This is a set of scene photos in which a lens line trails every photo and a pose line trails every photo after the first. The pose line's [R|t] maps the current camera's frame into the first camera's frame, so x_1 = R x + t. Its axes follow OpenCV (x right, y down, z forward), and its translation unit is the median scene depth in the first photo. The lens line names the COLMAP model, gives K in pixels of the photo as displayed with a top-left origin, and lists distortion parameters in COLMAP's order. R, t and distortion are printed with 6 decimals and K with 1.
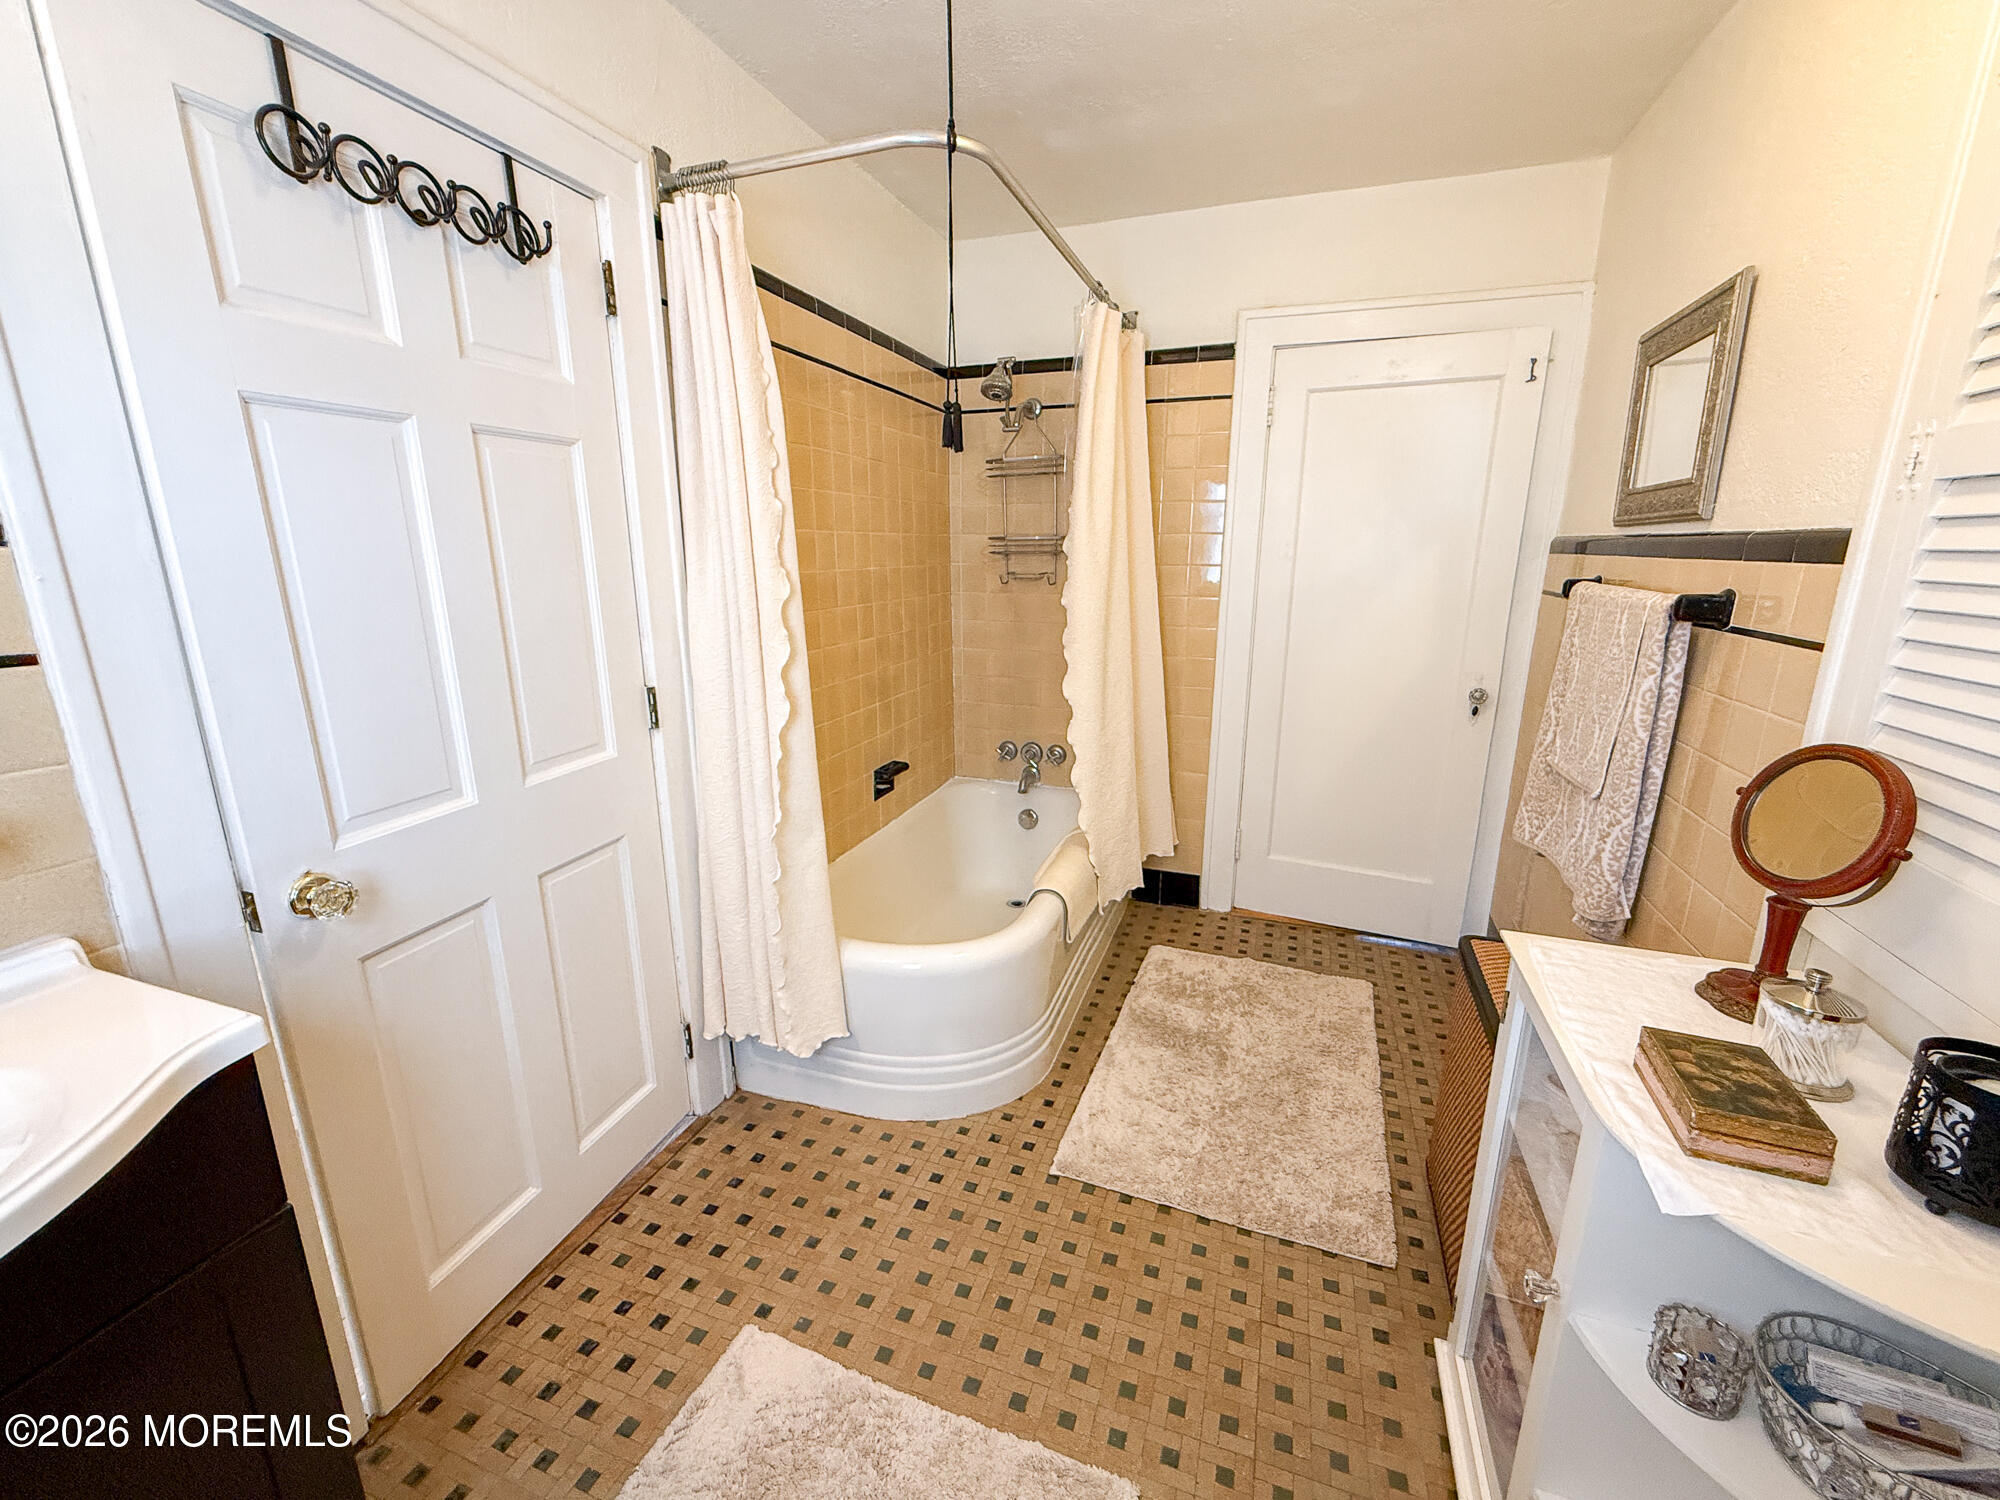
lens RADIAL K [[816.3, 0, 992.7], [0, 816.3, 745.2], [0, 0, 1]] dist [0.000852, 0.000150]
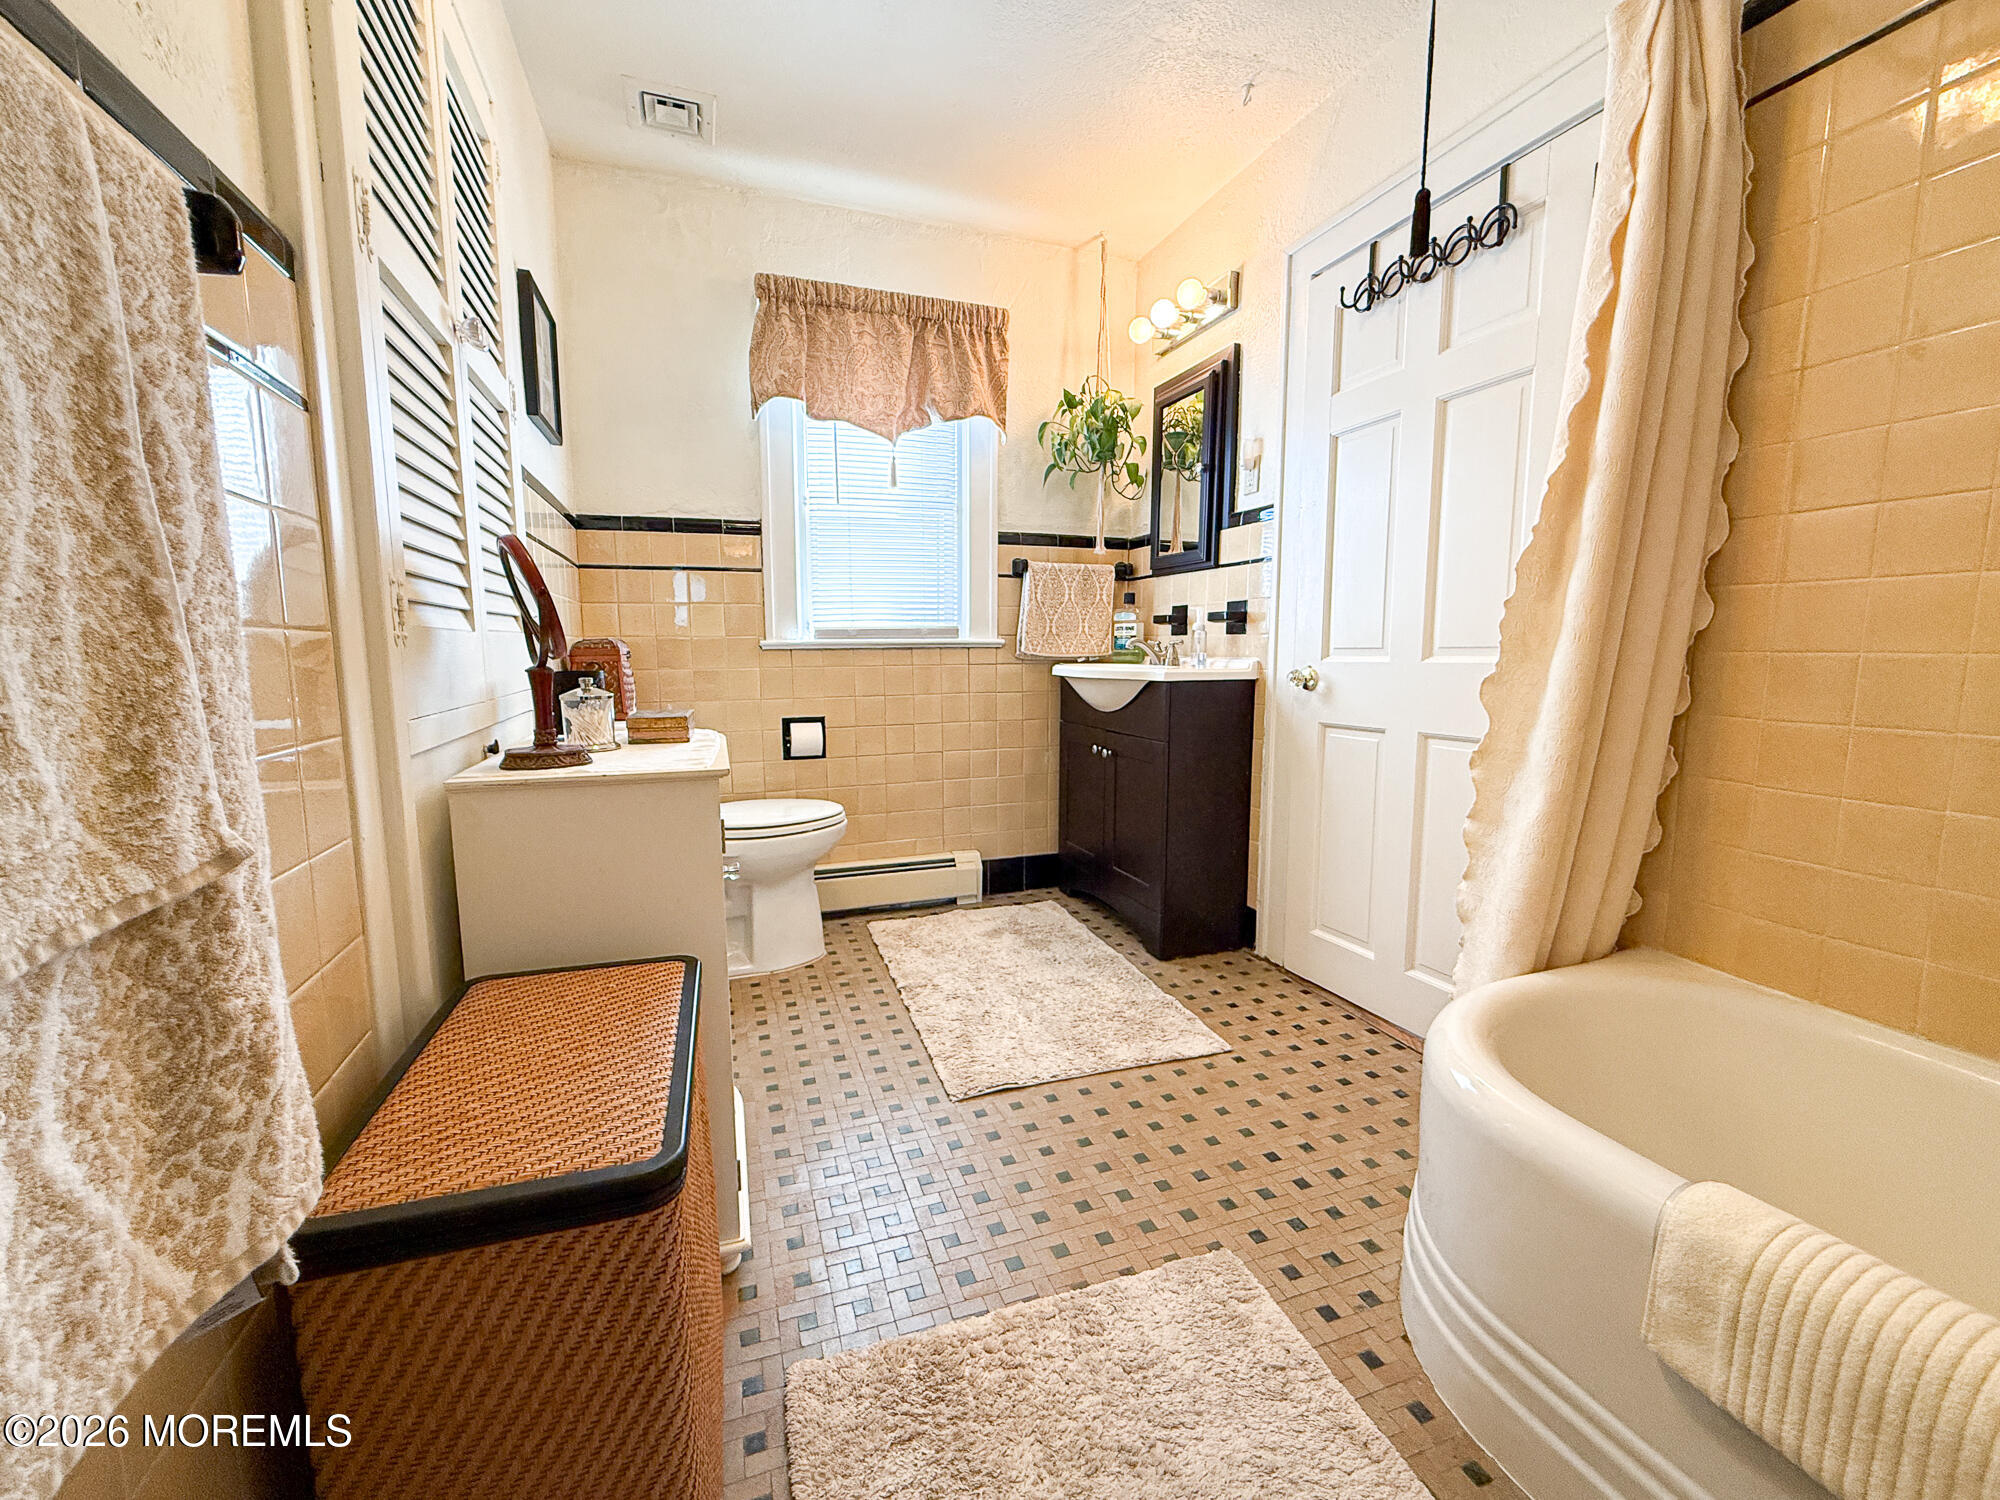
lens RADIAL K [[816.3, 0, 992.7], [0, 816.3, 745.2], [0, 0, 1]] dist [0.000852, 0.000150]
pose [[-0.773786, 0.072826, -0.629247, 0.780691], [-0.151183, 0.943430, 0.295098, -0.101842], [0.615142, 0.323474, -0.719003, 1.481313]]
